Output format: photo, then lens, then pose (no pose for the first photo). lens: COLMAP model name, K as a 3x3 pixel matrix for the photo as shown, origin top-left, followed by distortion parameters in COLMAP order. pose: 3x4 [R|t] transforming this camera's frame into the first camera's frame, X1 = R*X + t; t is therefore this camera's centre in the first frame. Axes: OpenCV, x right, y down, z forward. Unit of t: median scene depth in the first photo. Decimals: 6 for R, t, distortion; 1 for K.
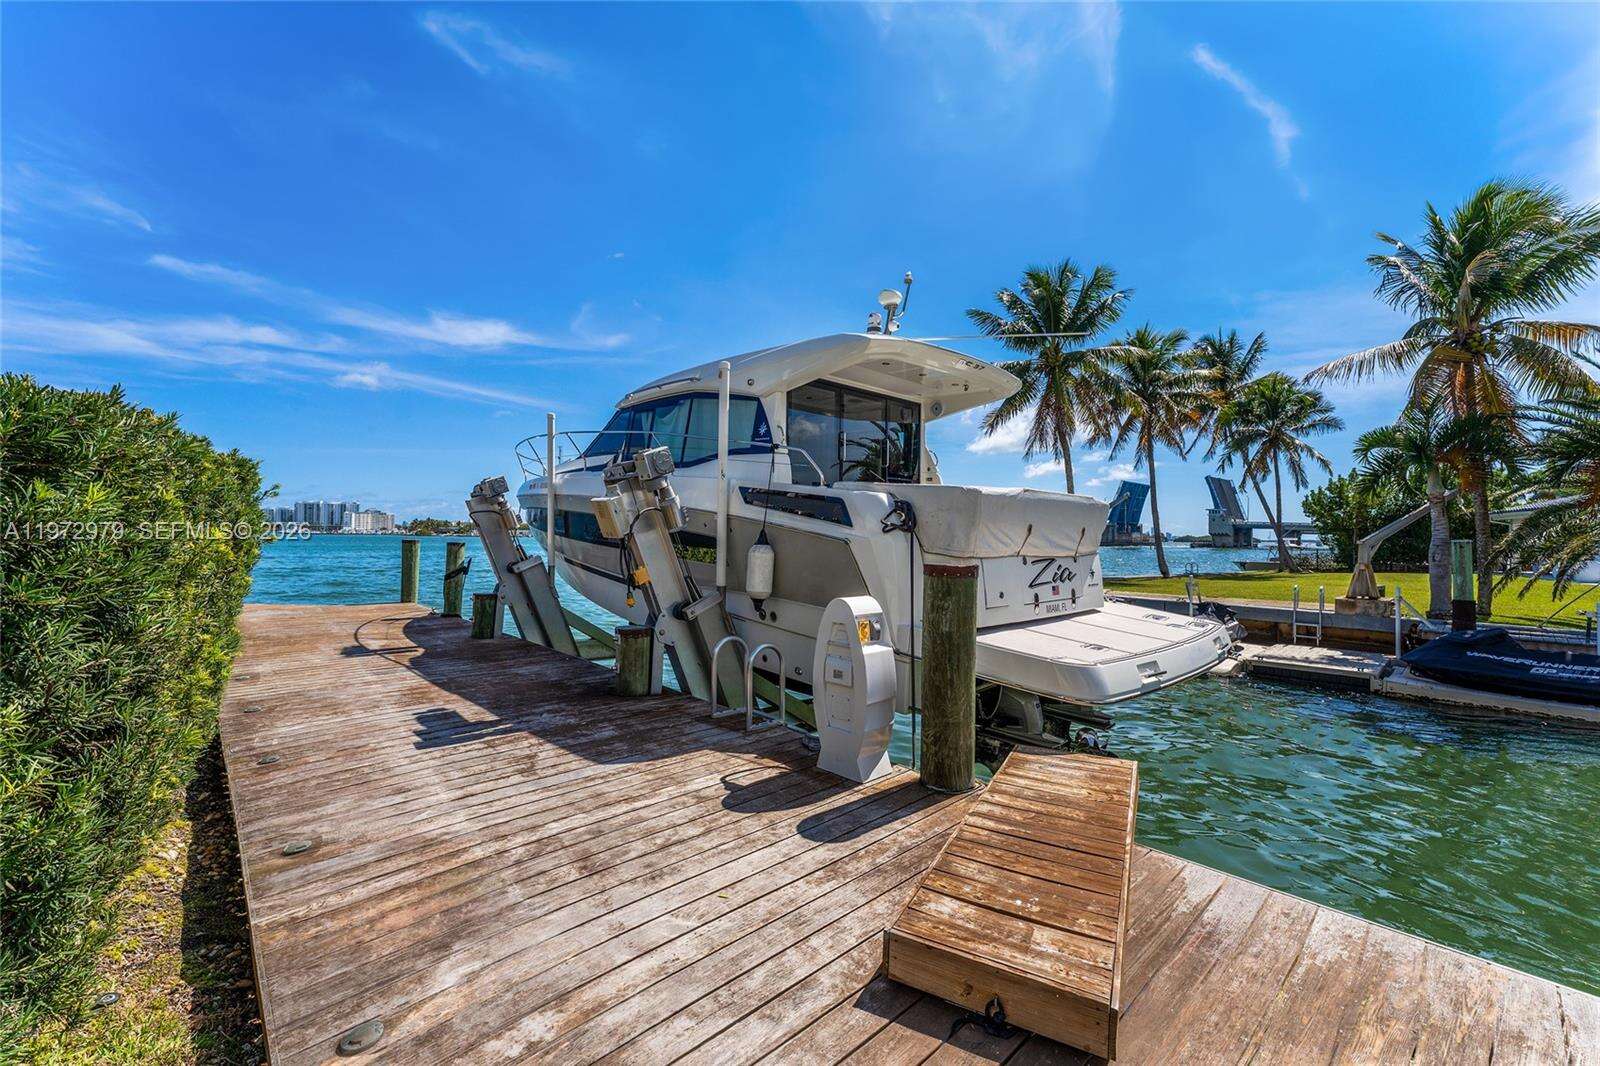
lens RADIAL K [[669.6, 0, 800.0], [0, 669.6, 533.0], [0, 0, 1]] dist [0.009727, -0.000280]
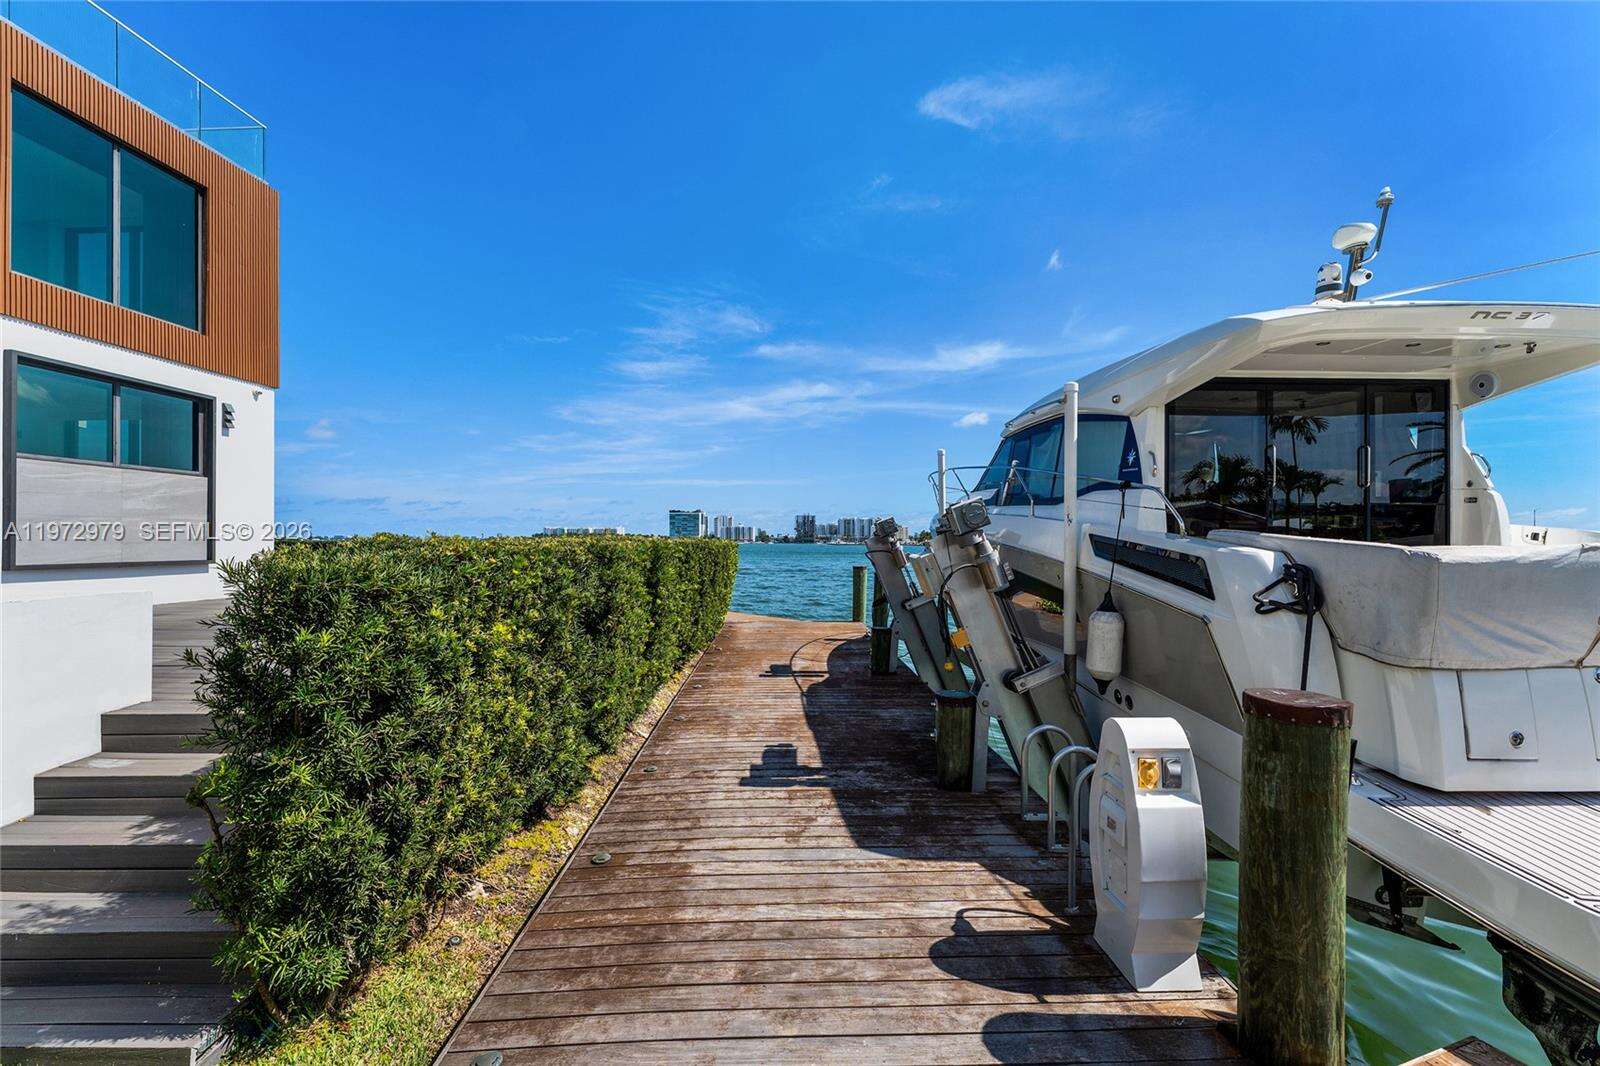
lens RADIAL K [[676.4, 0, 794.0], [0, 676.4, 546.8], [0, 0, 1]] dist [-0.005372, -0.000214]
pose [[0.741818, -0.003304, -0.670593, 0.197654], [0.011473, 0.999904, 0.007766, -0.066115], [0.670503, -0.013455, 0.741785, 0.158796]]
